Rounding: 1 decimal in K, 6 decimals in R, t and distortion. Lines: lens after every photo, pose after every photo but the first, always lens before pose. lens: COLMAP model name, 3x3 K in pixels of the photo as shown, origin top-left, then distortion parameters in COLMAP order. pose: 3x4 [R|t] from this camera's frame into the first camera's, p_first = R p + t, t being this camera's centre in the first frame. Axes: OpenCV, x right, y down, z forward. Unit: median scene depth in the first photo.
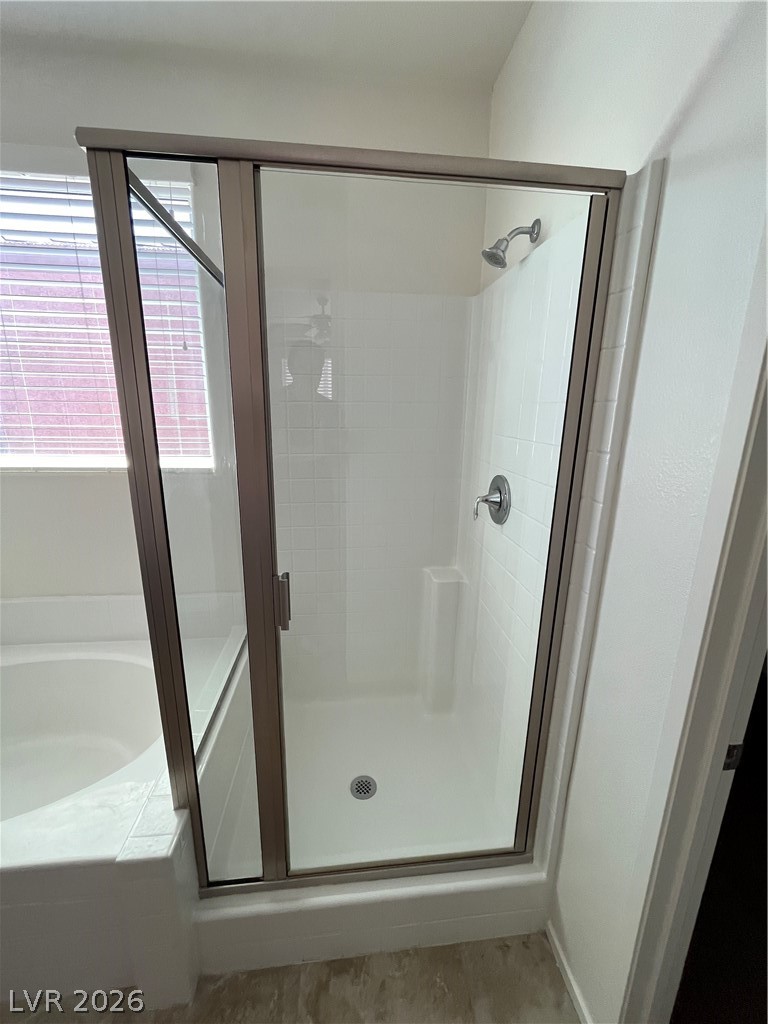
lens RADIAL K [[413.7, 0, 381.3], [0, 413.7, 507.1], [0, 0, 1]] dist [-0.002861, -0.000361]
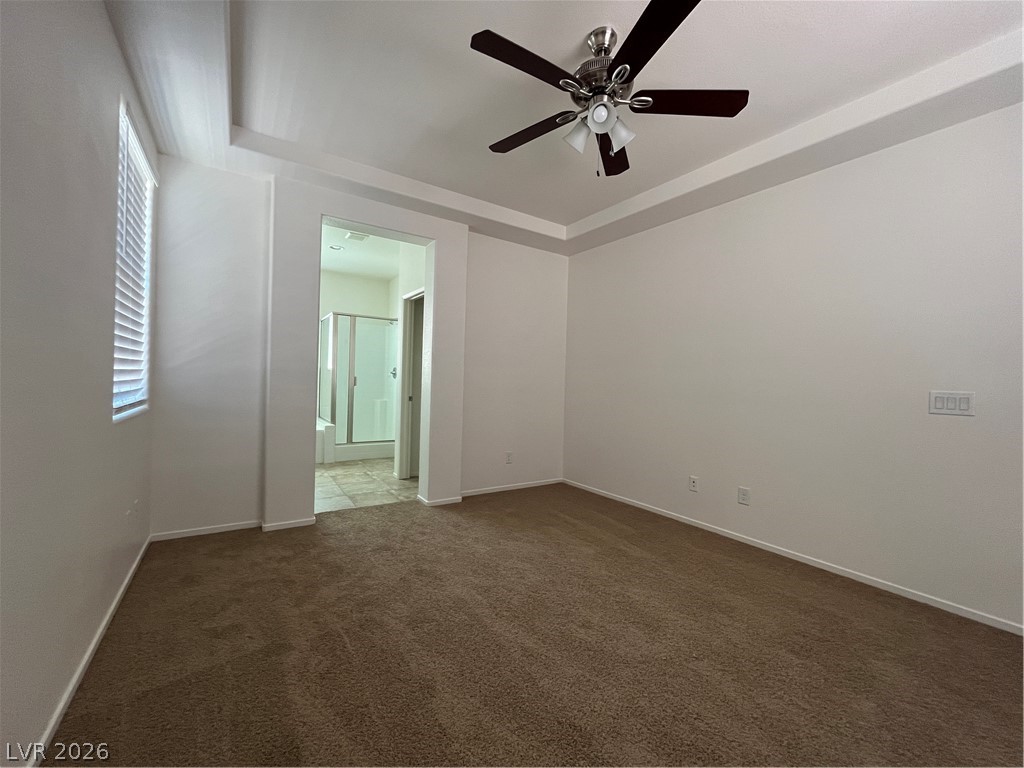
lens RADIAL K [[413.1, 0, 511.3], [0, 413.1, 384.6], [0, 0, 1]] dist [-0.002491, -0.000115]
pose [[0.881443, 0.003124, 0.472280, -0.866655], [0.094379, 0.978643, -0.182619, 1.278112], [-0.462764, 0.205541, 0.862324, -4.161296]]
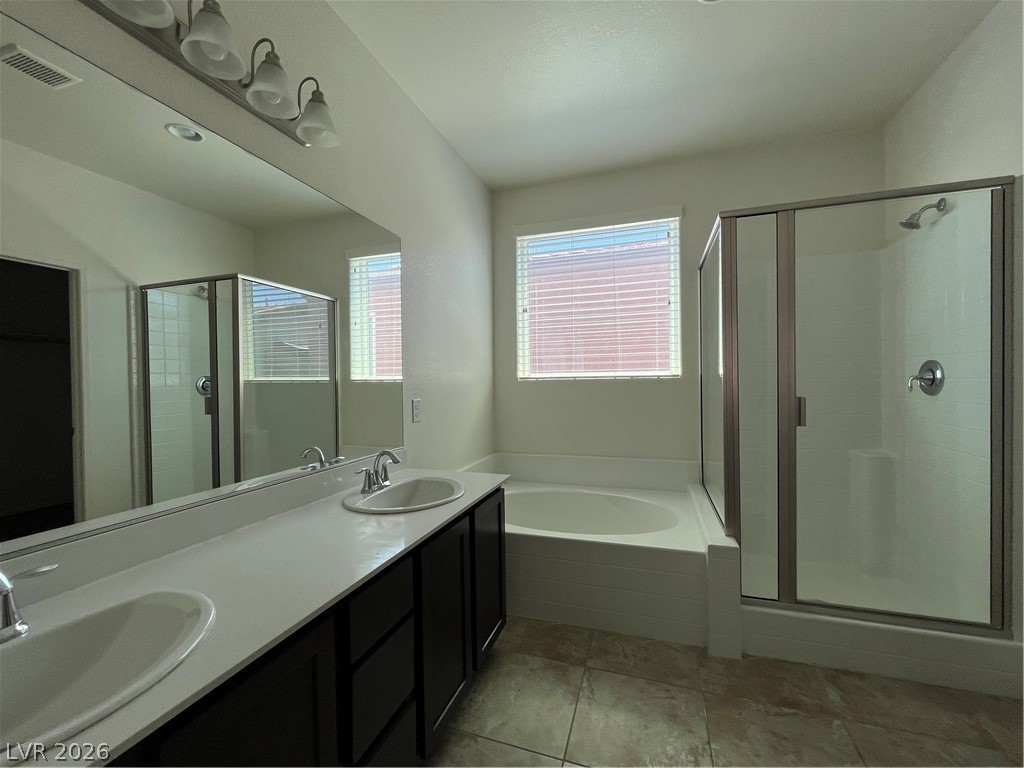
lens RADIAL K [[413.1, 0, 511.3], [0, 413.1, 384.6], [0, 0, 1]] dist [-0.002491, -0.000115]
pose [[0.912232, -0.025858, -0.408857, -0.547690], [-0.065410, 0.976010, -0.207669, 0.478837], [0.404418, 0.216186, 0.888656, -1.001371]]
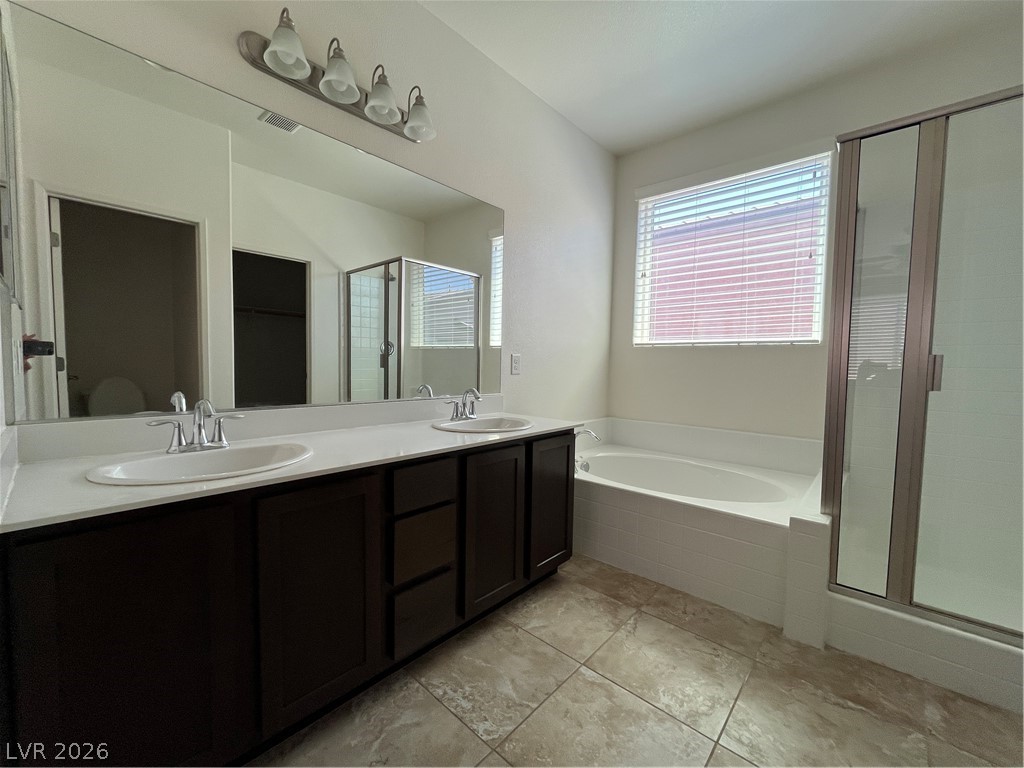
lens RADIAL K [[413.1, 0, 511.3], [0, 413.1, 384.6], [0, 0, 1]] dist [-0.002491, -0.000115]
pose [[0.675669, 0.035215, -0.736364, -0.146073], [-0.177808, 0.977154, -0.116421, 0.588505], [0.715441, 0.209593, 0.666494, -0.896051]]
